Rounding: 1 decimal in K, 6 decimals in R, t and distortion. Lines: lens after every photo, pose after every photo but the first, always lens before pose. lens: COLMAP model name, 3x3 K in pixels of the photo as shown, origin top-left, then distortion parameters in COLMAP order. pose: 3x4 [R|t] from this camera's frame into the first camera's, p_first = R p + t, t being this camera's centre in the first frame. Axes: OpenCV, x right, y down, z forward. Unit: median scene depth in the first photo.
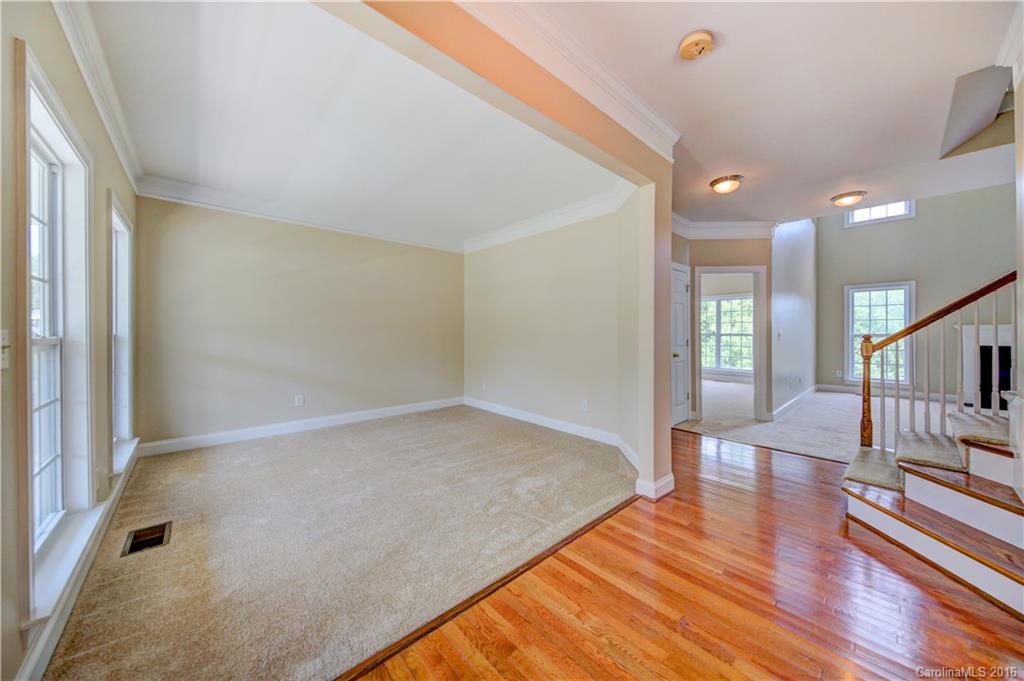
lens RADIAL K [[350.6, 0, 513.2], [0, 350.6, 333.2], [0, 0, 1]] dist [-0.001783, -0.000067]
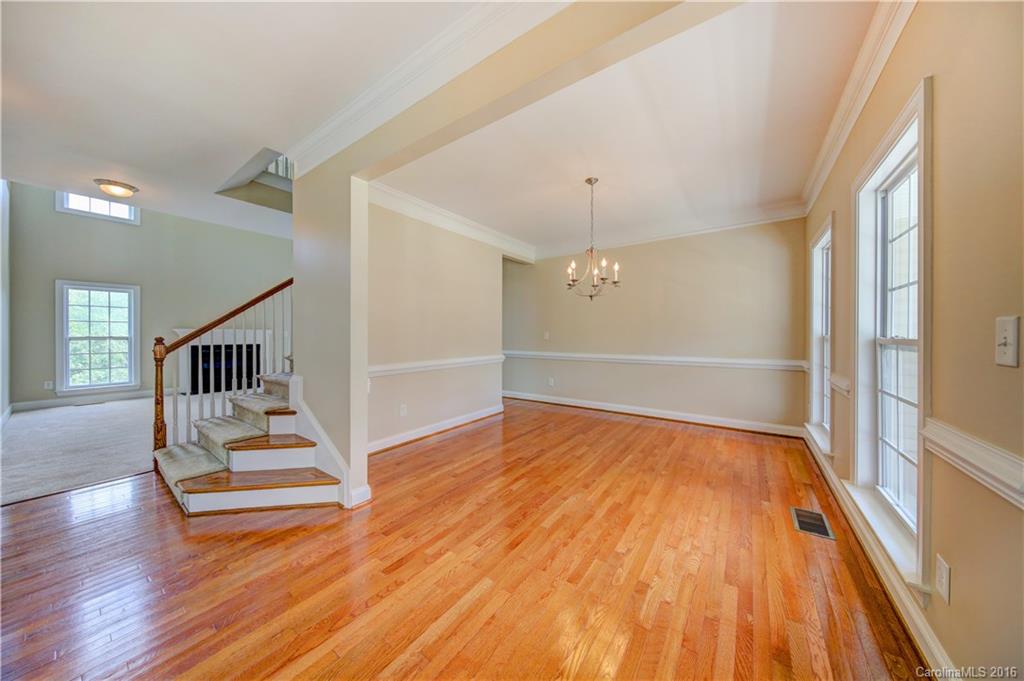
lens RADIAL K [[331.5, 0, 514.6], [0, 331.5, 336.9], [0, 0, 1]] dist [0.000172, -0.000002]
pose [[-0.205381, -0.007357, 0.978654, -0.124730], [0.004372, 0.999955, 0.008435, 0.000892], [-0.978672, 0.006011, -0.205340, 0.197212]]
